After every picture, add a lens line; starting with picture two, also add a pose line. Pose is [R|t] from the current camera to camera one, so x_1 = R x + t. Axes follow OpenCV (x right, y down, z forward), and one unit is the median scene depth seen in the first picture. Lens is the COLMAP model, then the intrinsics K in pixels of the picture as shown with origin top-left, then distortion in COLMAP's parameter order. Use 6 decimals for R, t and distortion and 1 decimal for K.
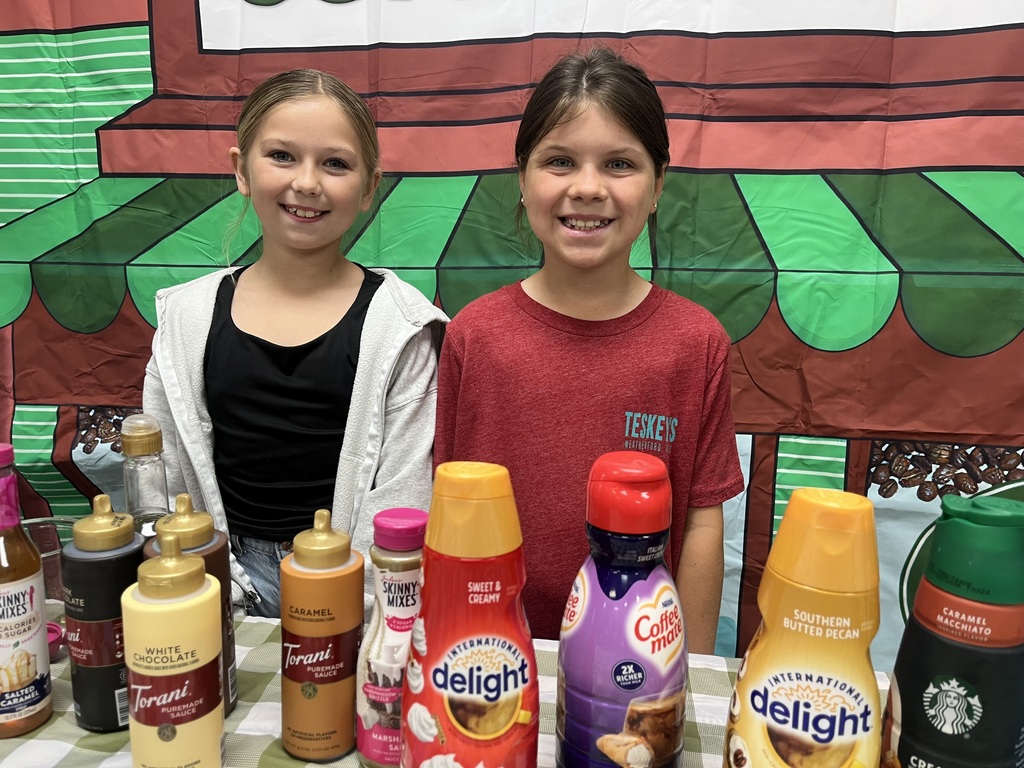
lens RADIAL K [[781.7, 0, 512.0], [0, 781.7, 384.0], [0, 0, 1]] dist [0.206895, -0.266290]
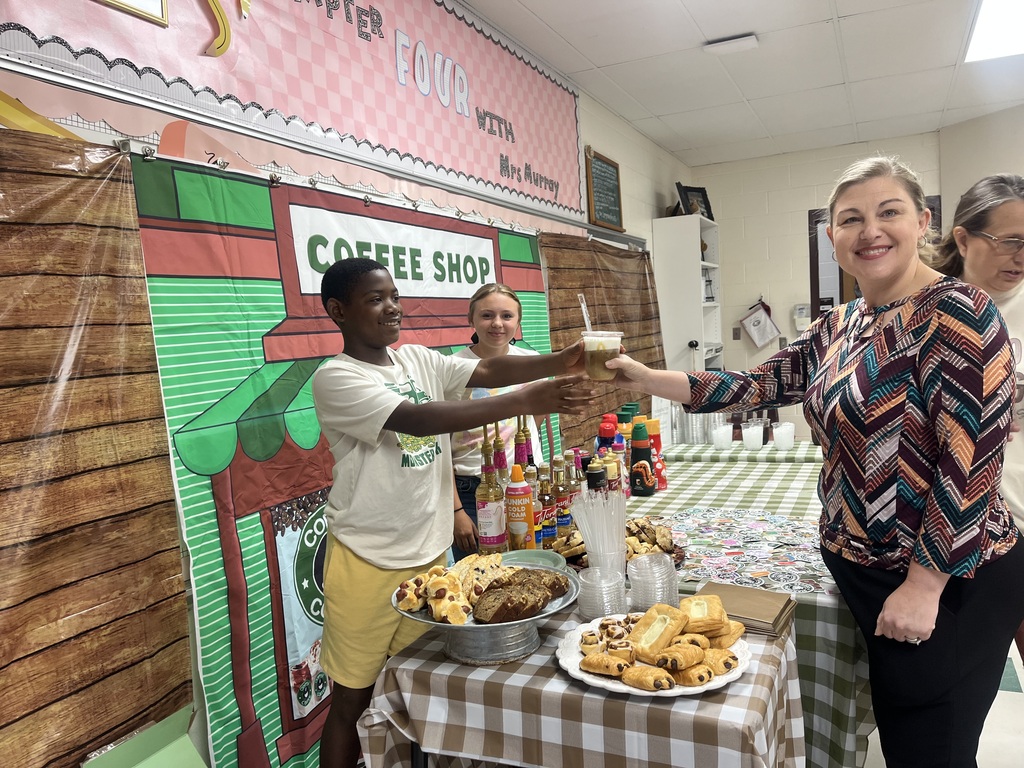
lens RADIAL K [[781.7, 0, 512.0], [0, 781.7, 384.0], [0, 0, 1]] dist [0.206895, -0.266290]
pose [[0.265851, -0.084884, 0.960270, -1.933653], [0.272059, 0.962231, 0.009738, -0.093261], [-0.924828, 0.258662, 0.278904, 0.090062]]
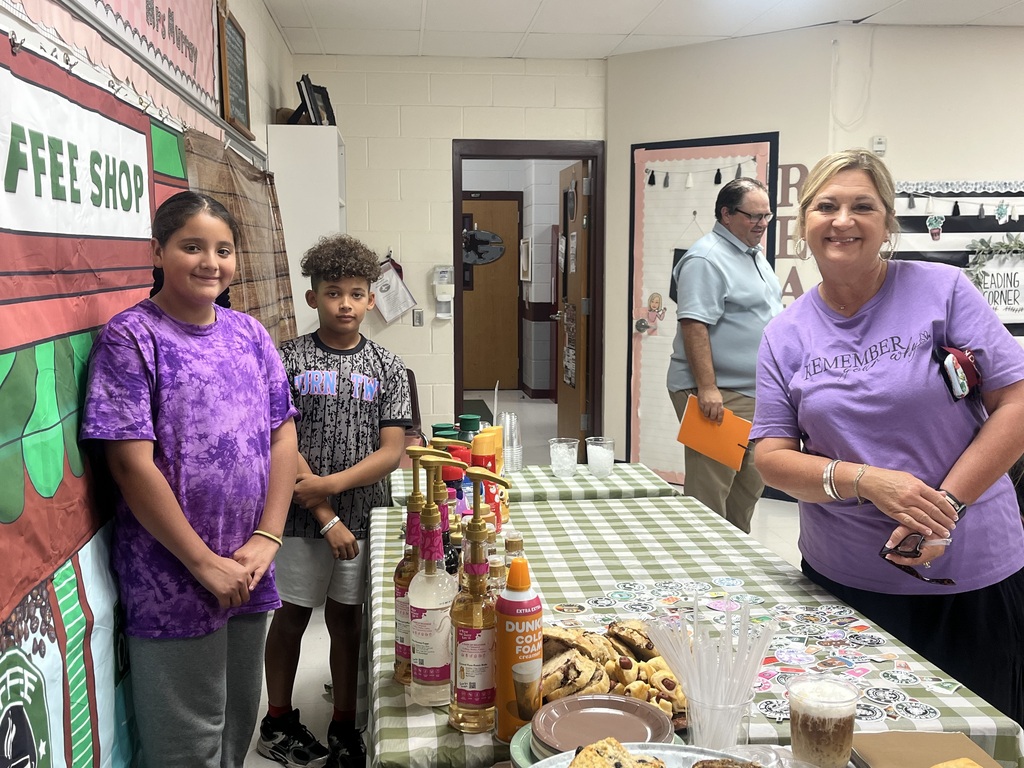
lens RADIAL K [[1101.9, 0, 512.0], [0, 1101.9, 384.0], [0, 0, 1]] dist [0.188815, 0.005313]
pose [[-0.255753, -0.106246, 0.960886, -1.686995], [0.223944, 0.960396, 0.165798, -0.298838], [-0.940446, 0.257588, -0.221831, 0.704073]]
